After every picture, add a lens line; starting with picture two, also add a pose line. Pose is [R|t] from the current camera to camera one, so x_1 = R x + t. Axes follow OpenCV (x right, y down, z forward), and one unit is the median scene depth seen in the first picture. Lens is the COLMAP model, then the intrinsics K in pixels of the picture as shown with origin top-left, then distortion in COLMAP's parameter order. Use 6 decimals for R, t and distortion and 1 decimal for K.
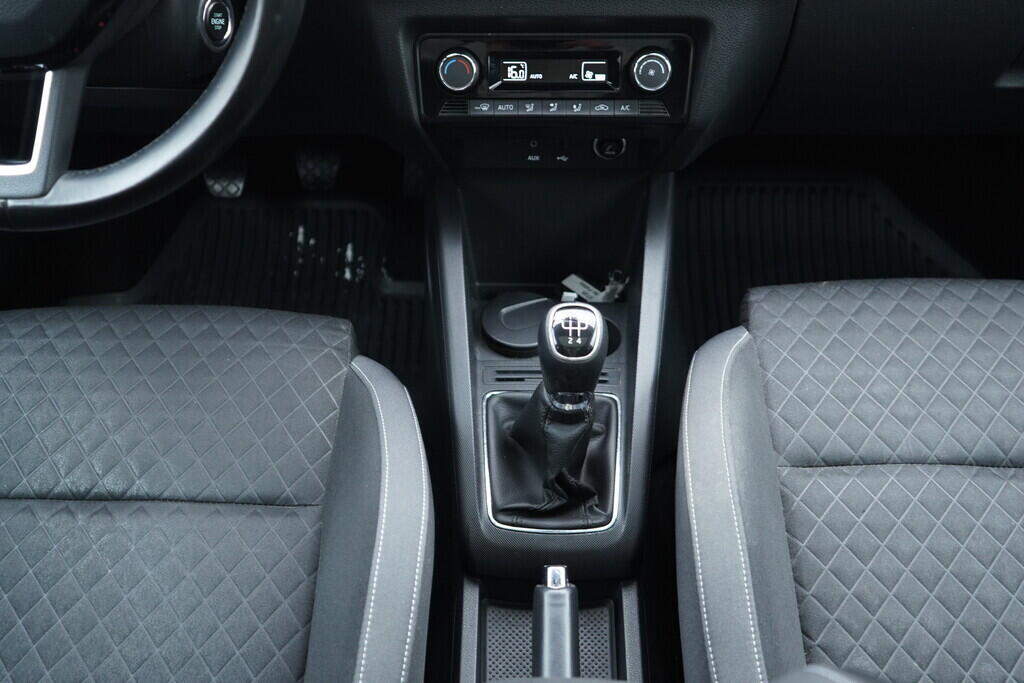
lens RADIAL K [[1053.8, 0, 513.4], [0, 1053.8, 338.9], [0, 0, 1]] dist [0.008887, 0.000000]
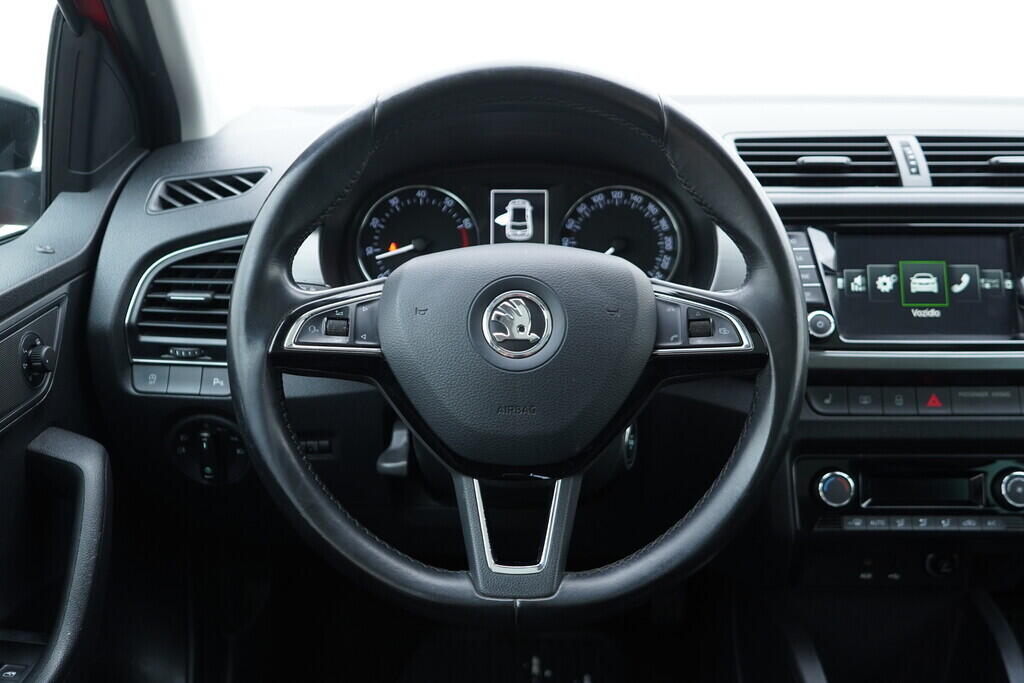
lens RADIAL K [[1053.8, 0, 518.9], [0, 1053.8, 341.3], [0, 0, 1]] dist [0.008887, 0.000000]
pose [[0.999983, 0.001326, 0.005745, -0.373409], [0.001145, 0.912174, -0.409802, 0.047034], [-0.005784, 0.409802, 0.912156, -0.034255]]
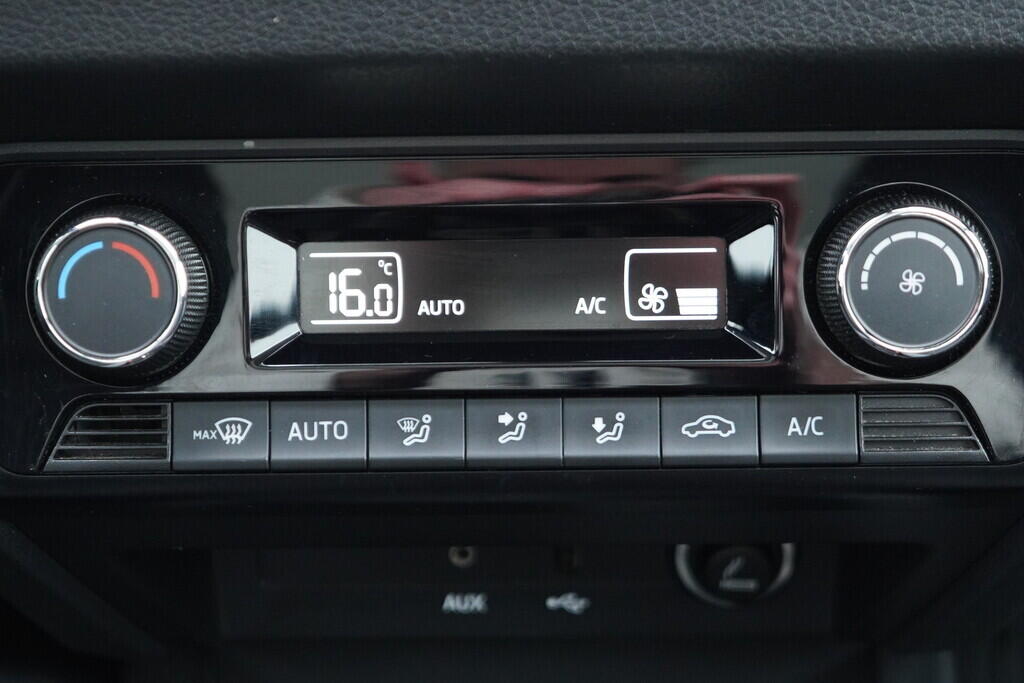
lens RADIAL K [[1901.0, 0, 511.6], [0, 1901.0, 340.9], [0, 0, 1]] dist [0.001963, 0.000000]
pose [[0.999902, -0.012819, -0.005592, 0.040727], [0.010990, 0.967472, -0.252738, -0.127601], [0.008650, 0.252652, 0.967519, 0.567430]]
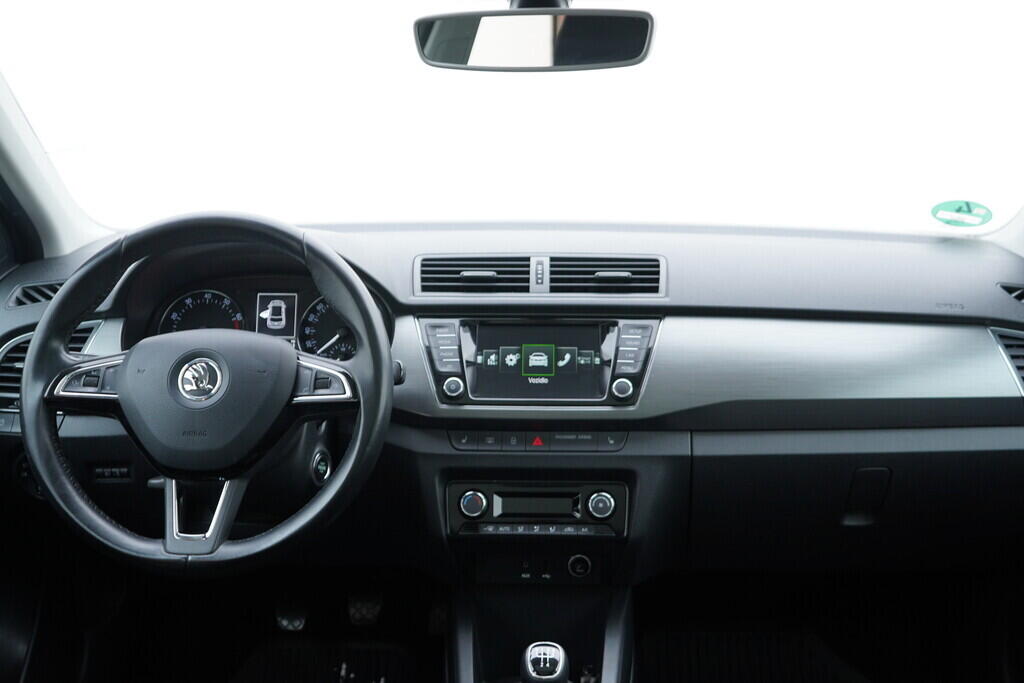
lens RADIAL K [[1053.8, 0, 512.8], [0, 1053.8, 342.9], [0, 0, 1]] dist [0.008887, 0.000000]
pose [[0.999635, 0.007233, -0.026034, 0.041354], [-0.019083, 0.871109, -0.490719, 0.282423], [0.019129, 0.491037, 0.870929, -0.424360]]
